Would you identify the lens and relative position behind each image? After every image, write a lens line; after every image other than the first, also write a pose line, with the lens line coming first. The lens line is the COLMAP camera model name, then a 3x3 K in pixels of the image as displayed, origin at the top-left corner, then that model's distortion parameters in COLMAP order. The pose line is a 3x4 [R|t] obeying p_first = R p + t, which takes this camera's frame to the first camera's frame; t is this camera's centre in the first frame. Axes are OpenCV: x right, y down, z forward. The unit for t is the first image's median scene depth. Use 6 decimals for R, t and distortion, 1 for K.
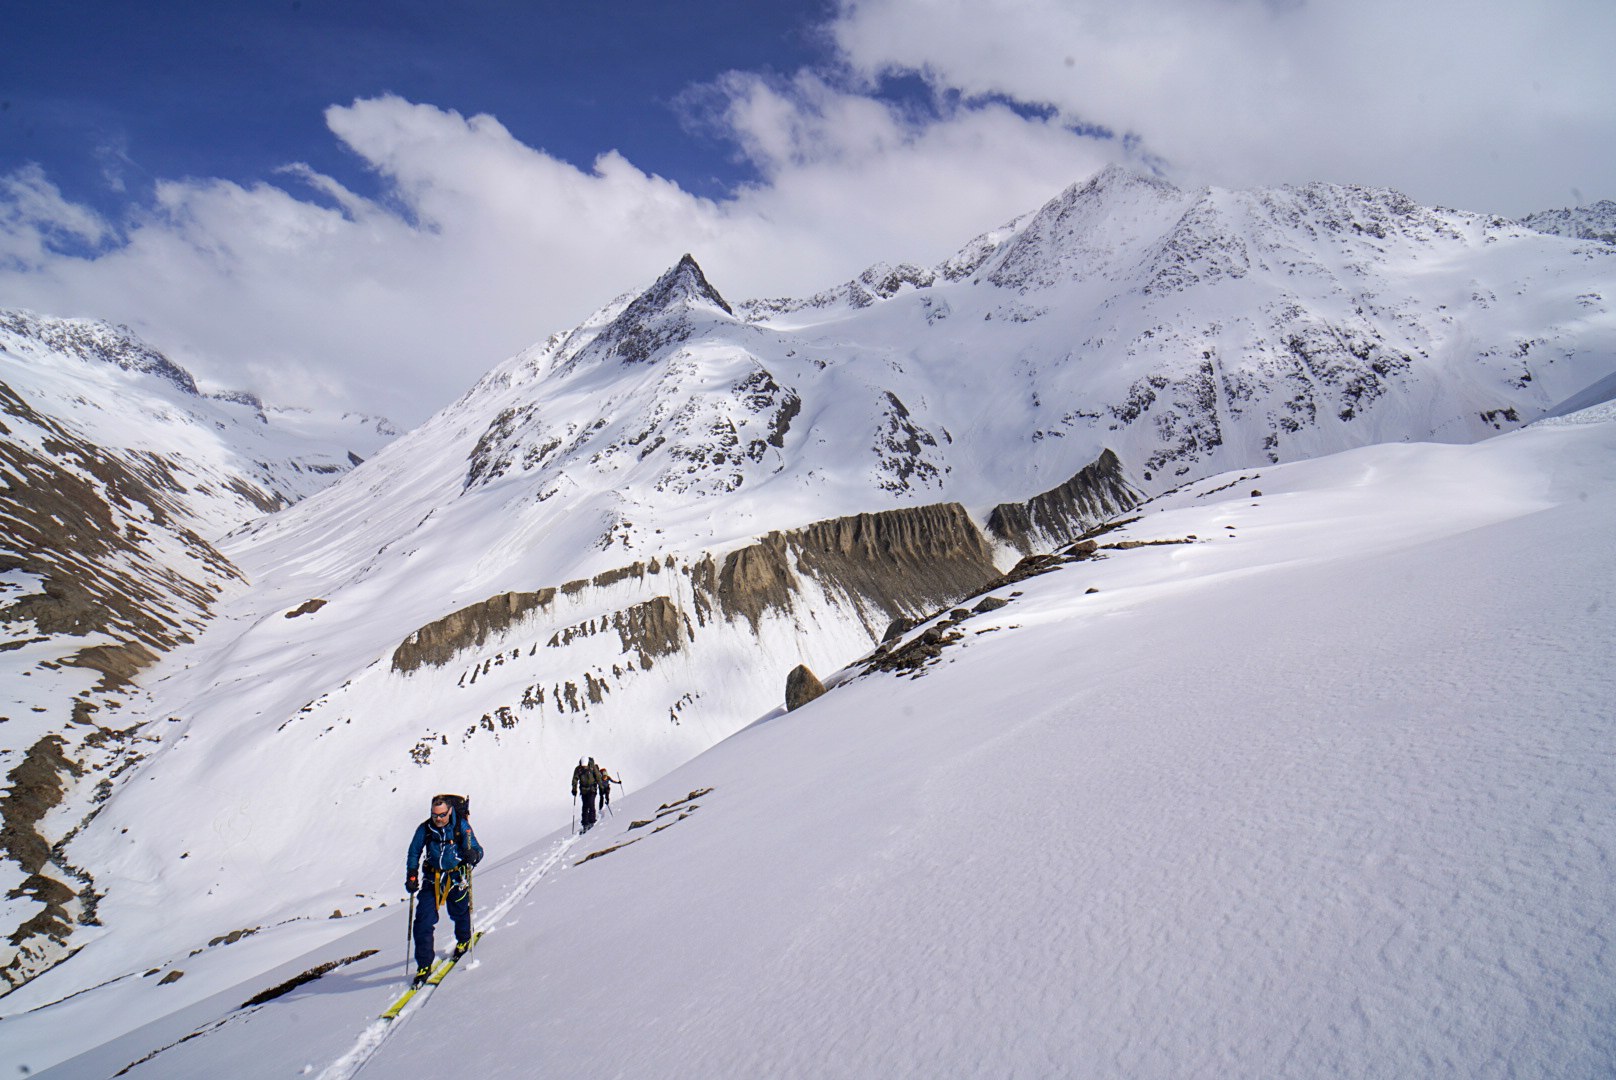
lens RADIAL K [[839.1, 0, 808.0], [0, 839.1, 540.0], [0, 0, 1]] dist [-0.053335, 0.025730]
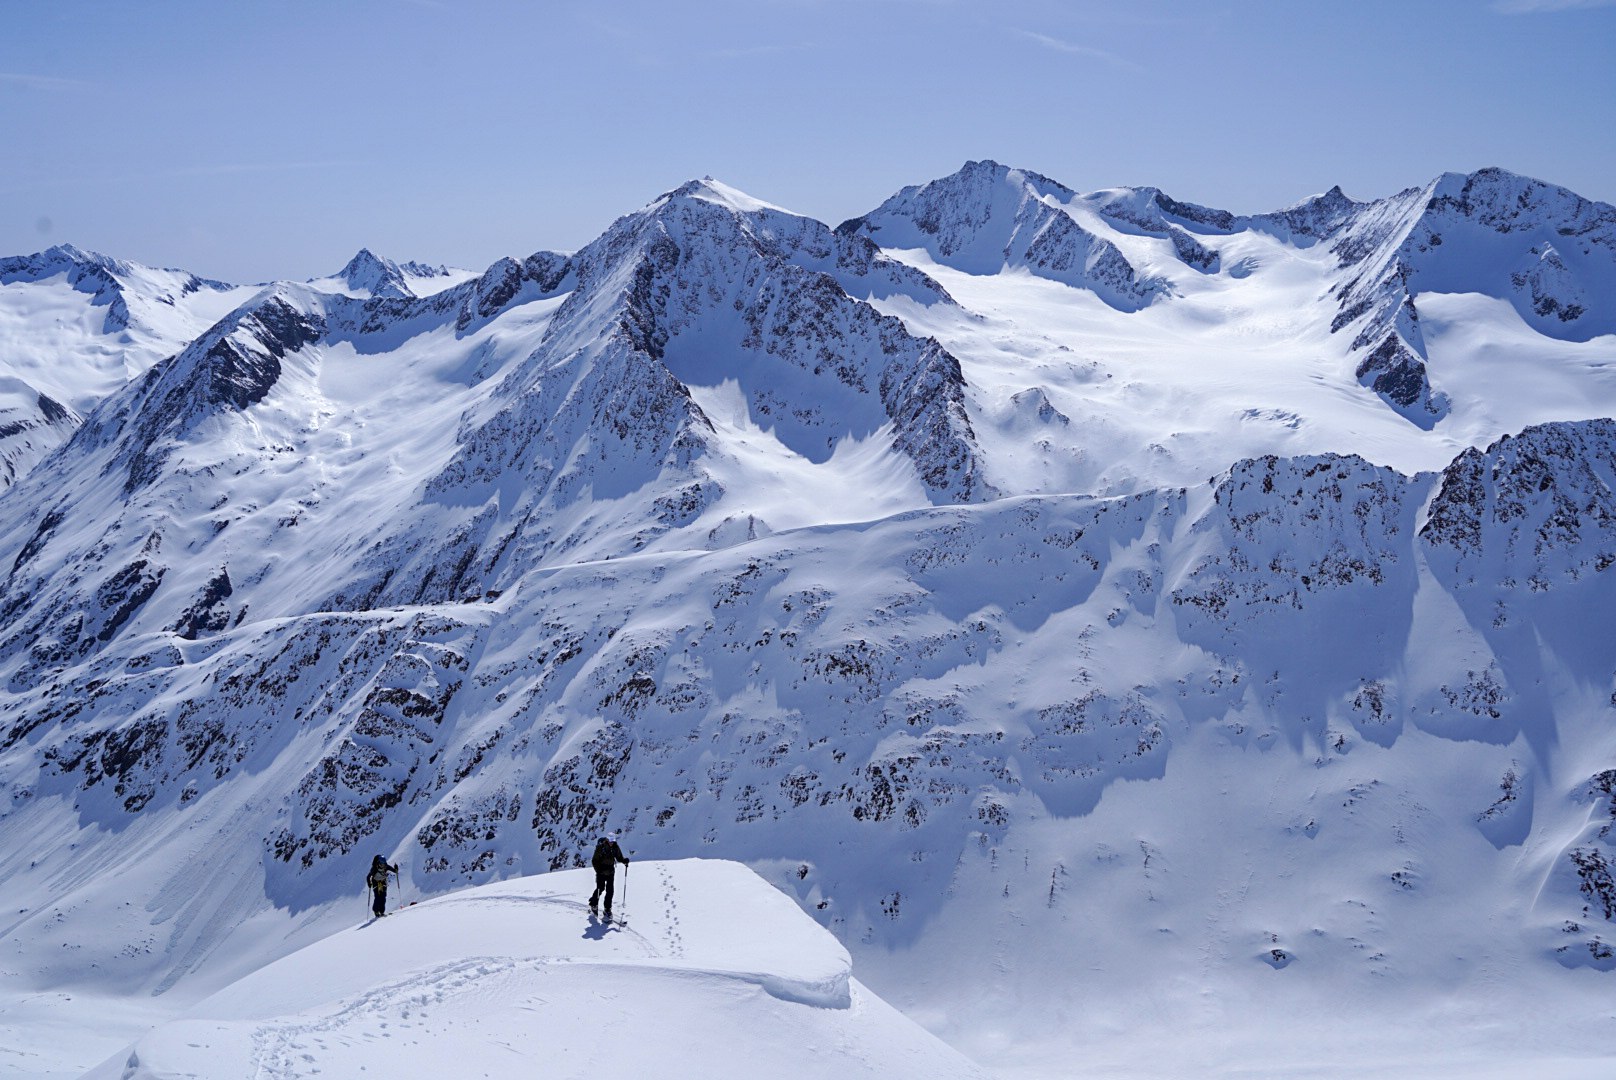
lens RADIAL K [[1788.2, 0, 808.9], [0, 1788.2, 535.0], [0, 0, 1]] dist [-0.004506, 0.008436]
pose [[0.974339, 0.027433, -0.223407, 1.928658], [0.010308, 0.986065, 0.166040, -0.816460], [0.224849, -0.164082, 0.960479, -1.859863]]
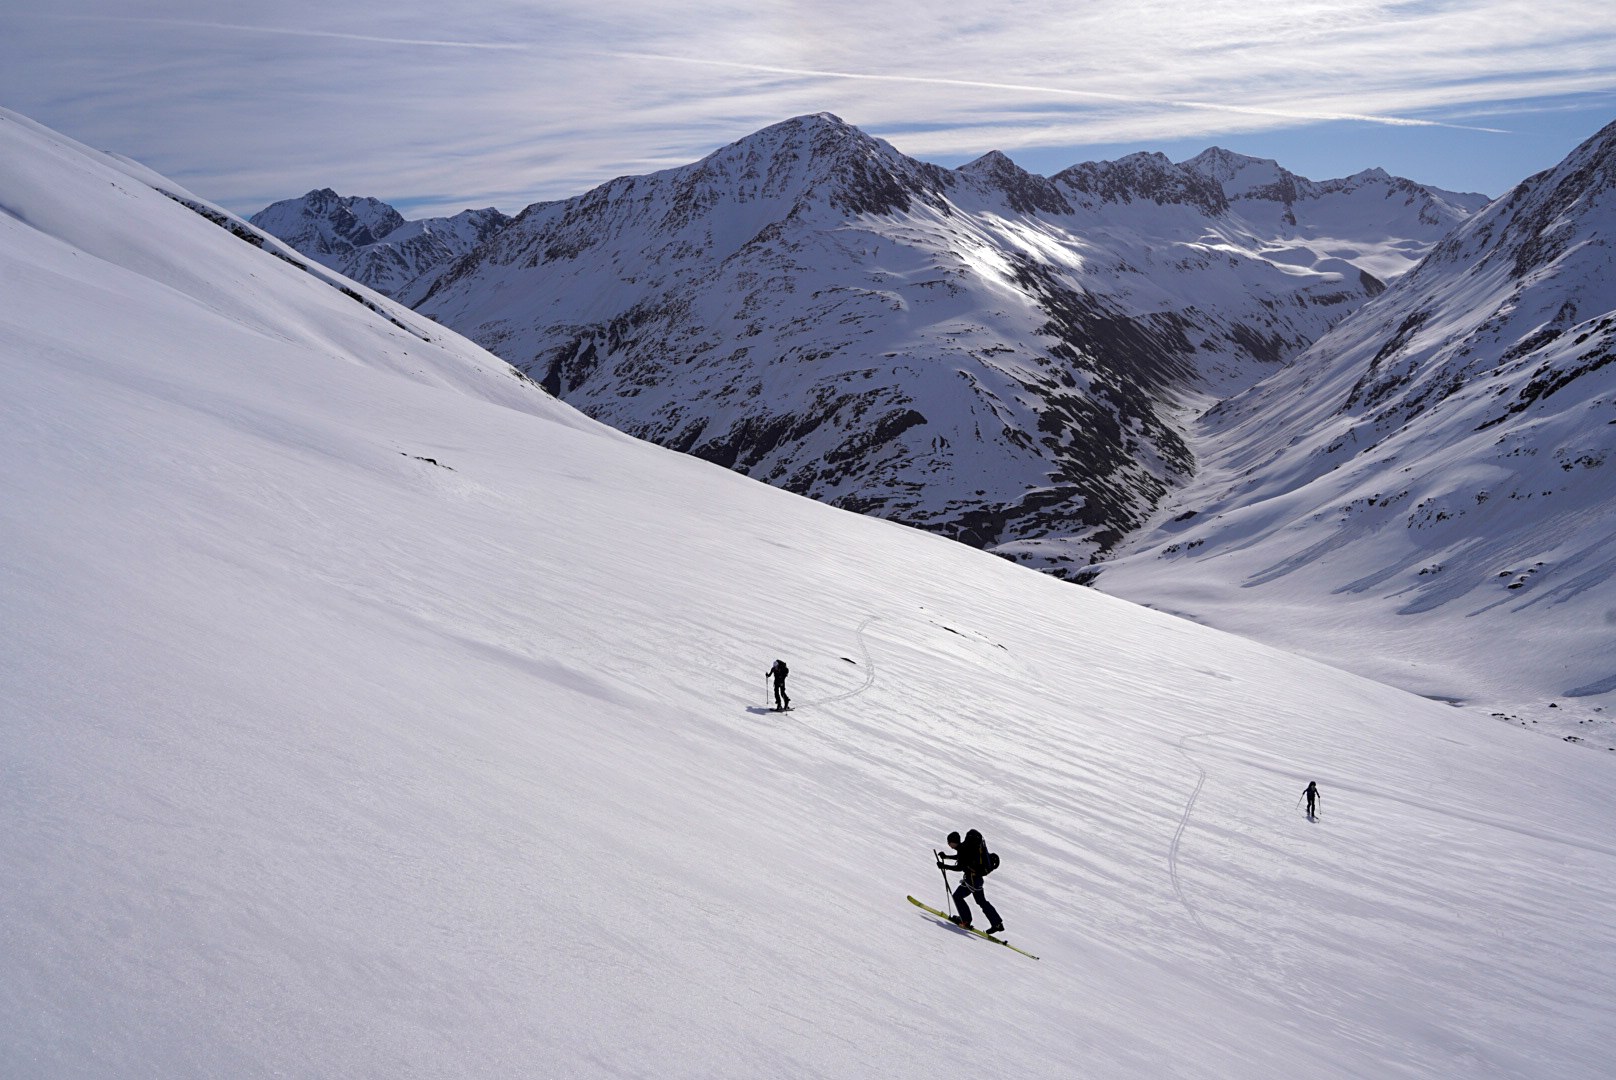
lens RADIAL K [[1340.6, 0, 808.0], [0, 1340.6, 540.0], [0, 0, 1]] dist [-0.001122, -0.000584]
pose [[0.563310, 0.120229, -0.817451, 1.024954], [0.042317, 0.983860, 0.173865, -0.308970], [0.825161, -0.132532, 0.549130, -1.031904]]
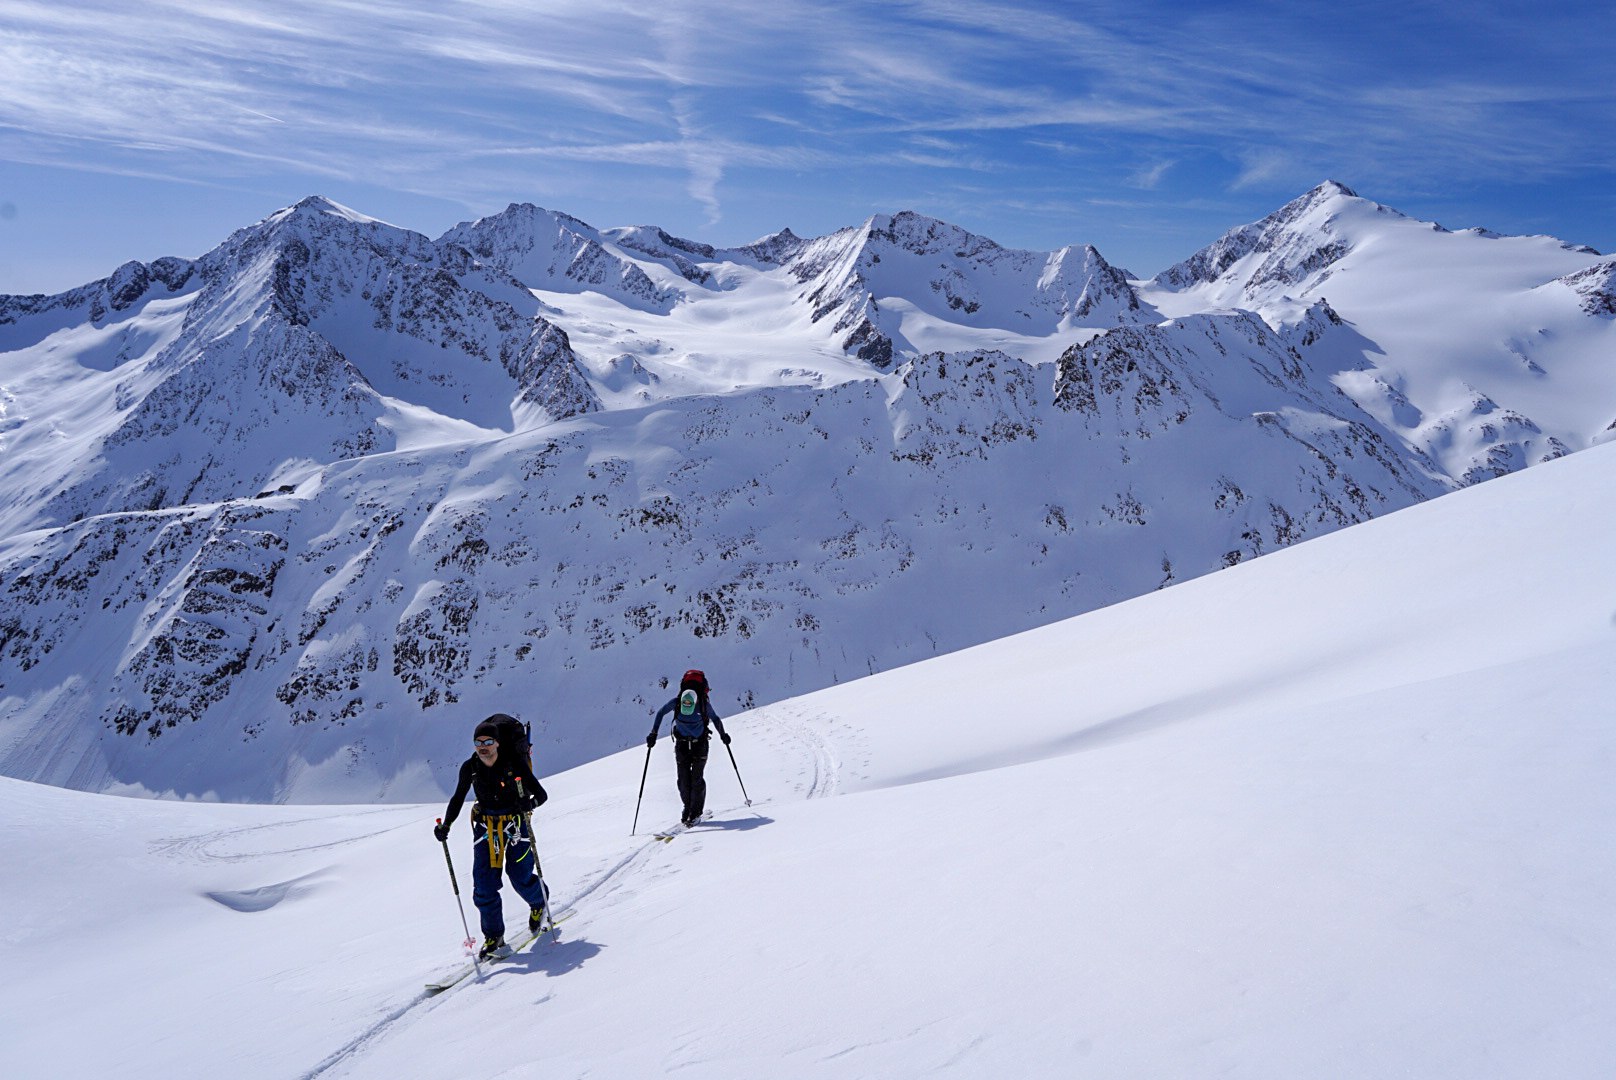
lens RADIAL K [[1273.4, 0, 805.5], [0, 1273.4, 532.8], [0, 0, 1]] dist [-0.007254, 0.006495]
pose [[0.988649, -0.021253, 0.148731, 1.558425], [-0.005687, 0.983941, 0.178401, -0.661884], [-0.150134, -0.177222, 0.972652, -1.684838]]
